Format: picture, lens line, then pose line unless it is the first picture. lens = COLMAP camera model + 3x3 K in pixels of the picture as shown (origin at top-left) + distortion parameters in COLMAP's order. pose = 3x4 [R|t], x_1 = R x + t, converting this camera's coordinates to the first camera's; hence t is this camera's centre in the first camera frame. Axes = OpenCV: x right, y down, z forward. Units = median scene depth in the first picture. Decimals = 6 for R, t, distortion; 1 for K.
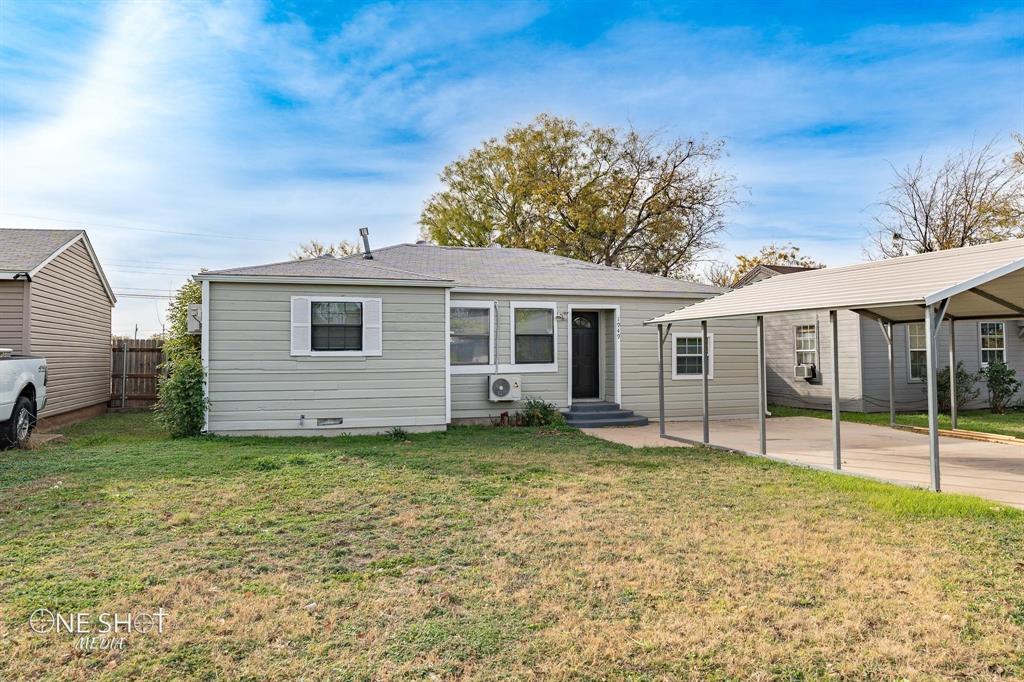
lens RADIAL K [[737.9, 0, 514.2], [0, 737.9, 281.5], [0, 0, 1]] dist [-0.012489, -0.001802]
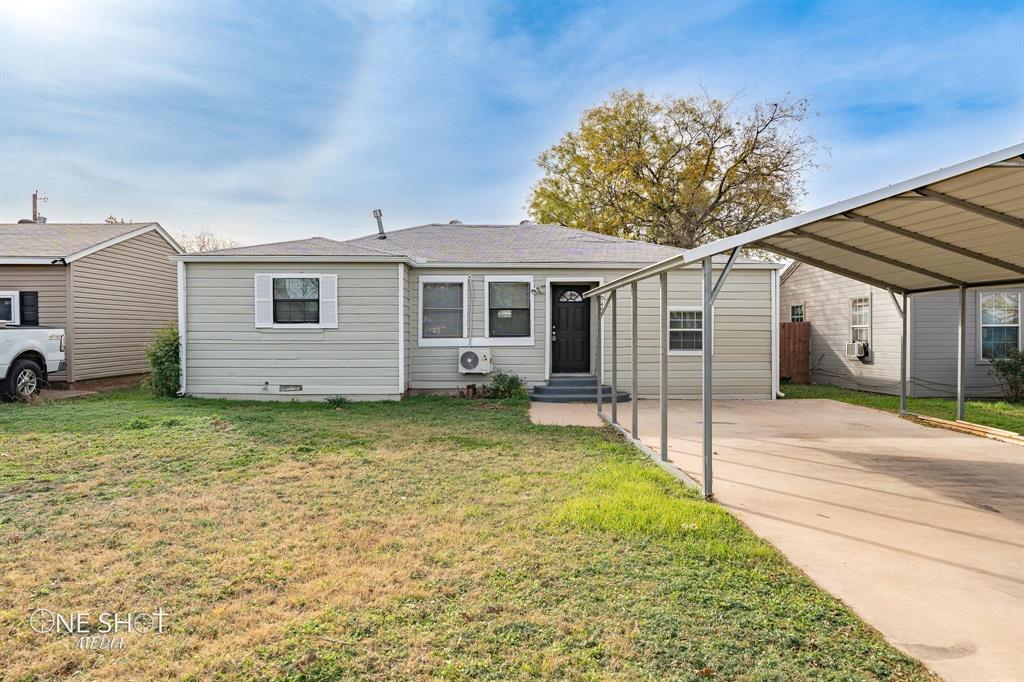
lens RADIAL K [[675.5, 0, 509.6], [0, 675.5, 308.6], [0, 0, 1]] dist [-0.000165, -0.000479]
pose [[0.956998, -0.004898, -0.290054, 0.299272], [0.023511, 0.997878, 0.060721, 0.017015], [0.289141, -0.064929, 0.955082, 0.126897]]
